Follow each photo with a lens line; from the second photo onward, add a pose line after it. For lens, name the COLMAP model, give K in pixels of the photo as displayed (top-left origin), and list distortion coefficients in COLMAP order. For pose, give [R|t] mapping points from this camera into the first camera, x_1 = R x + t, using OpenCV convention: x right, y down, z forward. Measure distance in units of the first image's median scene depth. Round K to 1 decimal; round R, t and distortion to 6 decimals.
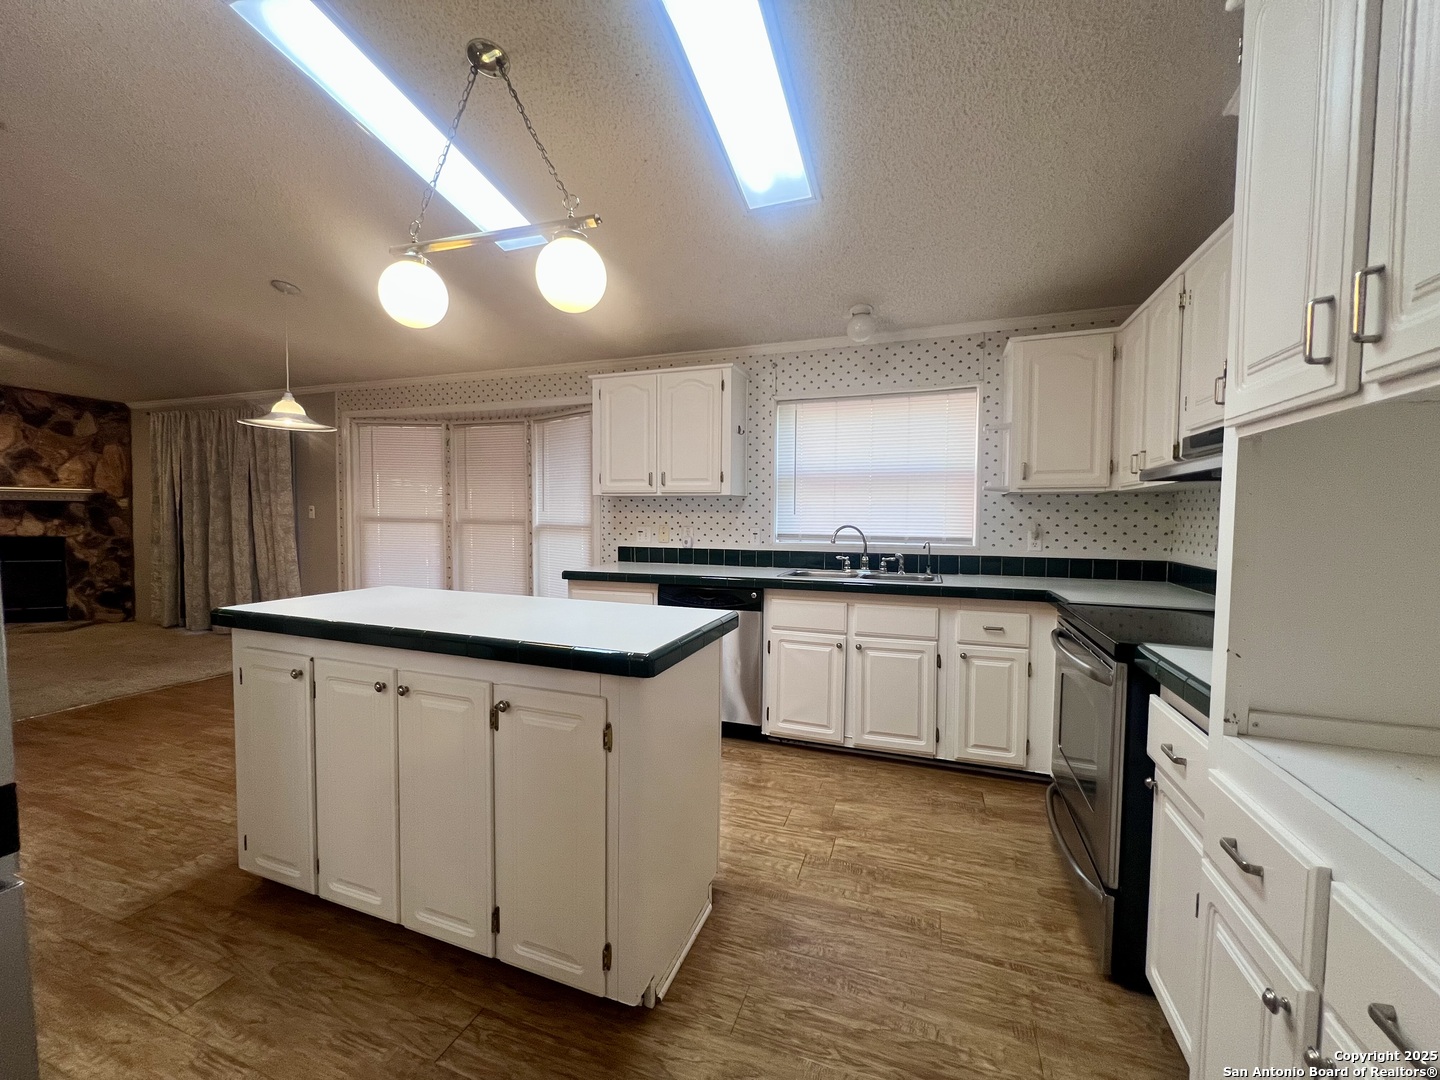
lens RADIAL K [[574.7, 0, 715.1], [0, 574.7, 538.9], [0, 0, 1]] dist [-0.000504, 0.000290]
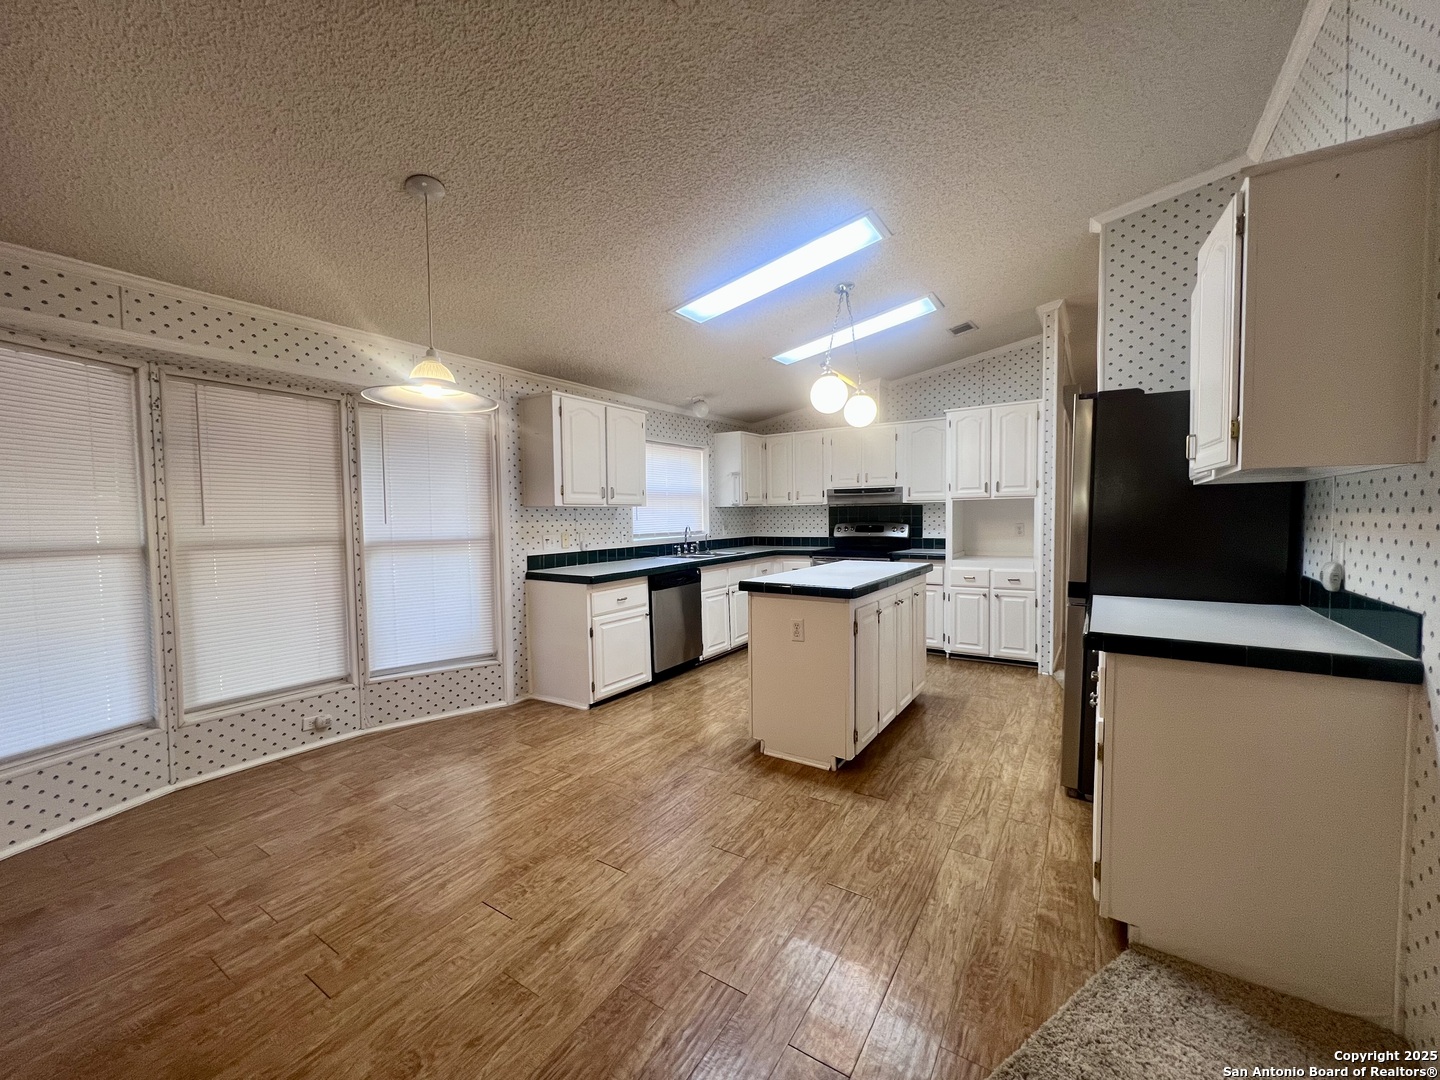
lens RADIAL K [[574.7, 0, 712.8], [0, 574.7, 541.1], [0, 0, 1]] dist [-0.000504, 0.000290]
pose [[0.231431, -0.056585, 0.971204, -1.171309], [0.058061, 0.997331, 0.044271, -0.042079], [-0.971117, 0.046143, 0.234099, 0.488211]]
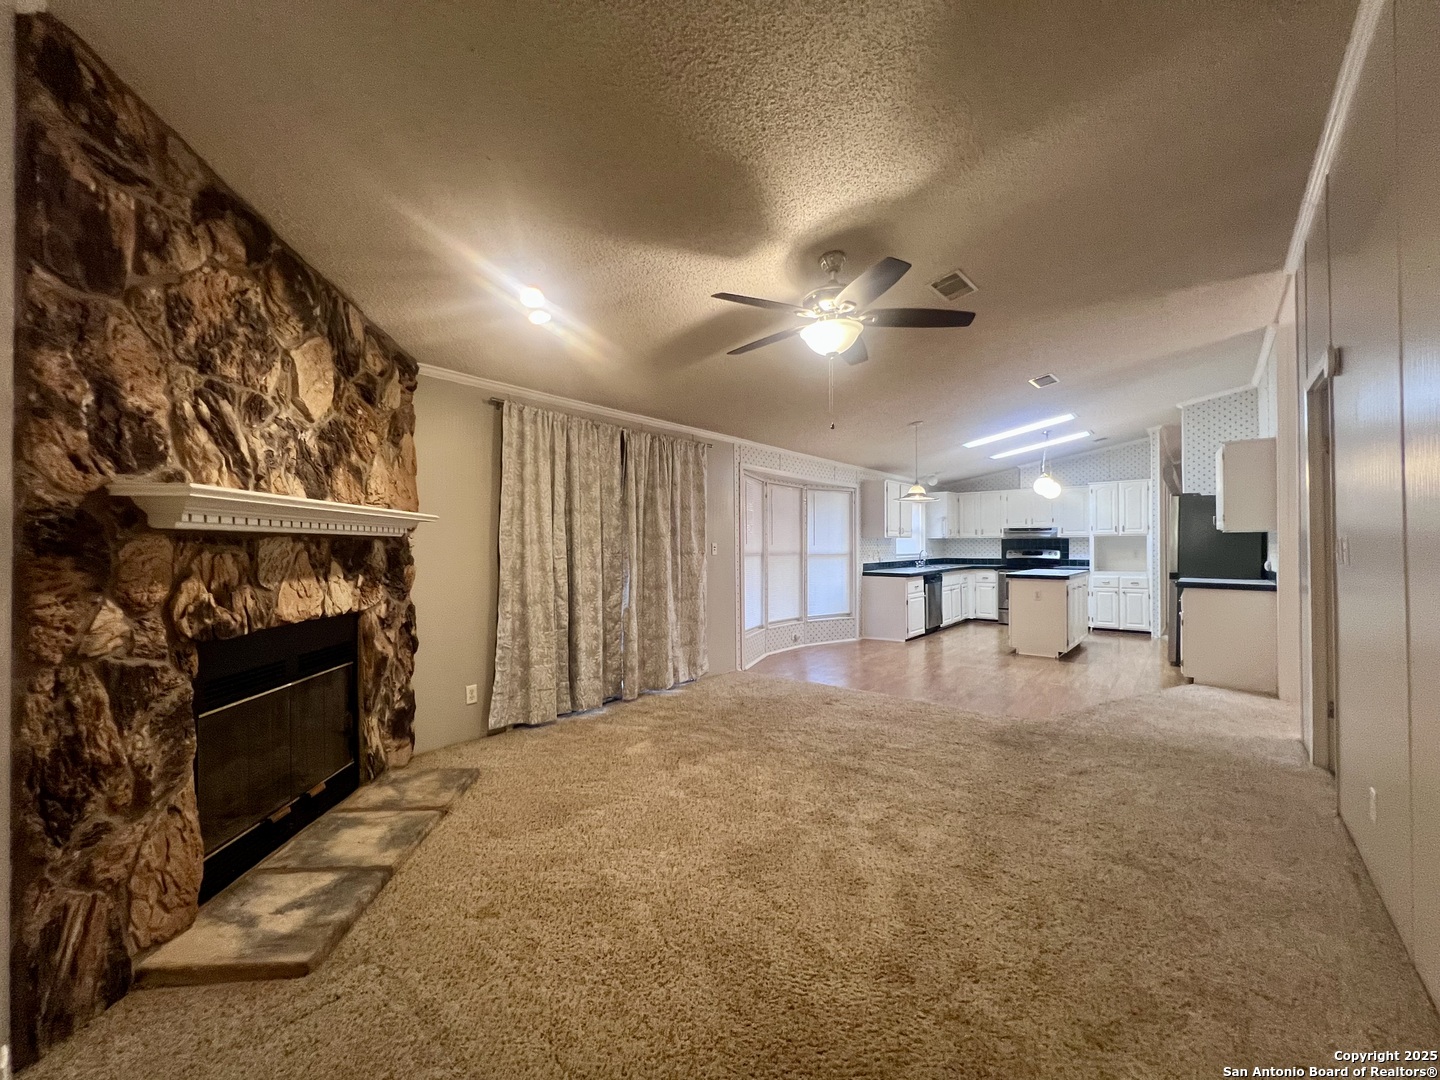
lens RADIAL K [[574.6, 0, 719.7], [0, 574.6, 540.8], [0, 0, 1]] dist [0.000101, 0.000043]
pose [[0.333813, -0.004138, 0.942630, -2.356532], [0.046147, 0.998863, -0.011957, -0.068040], [-0.941509, 0.047491, 0.333624, 0.887137]]
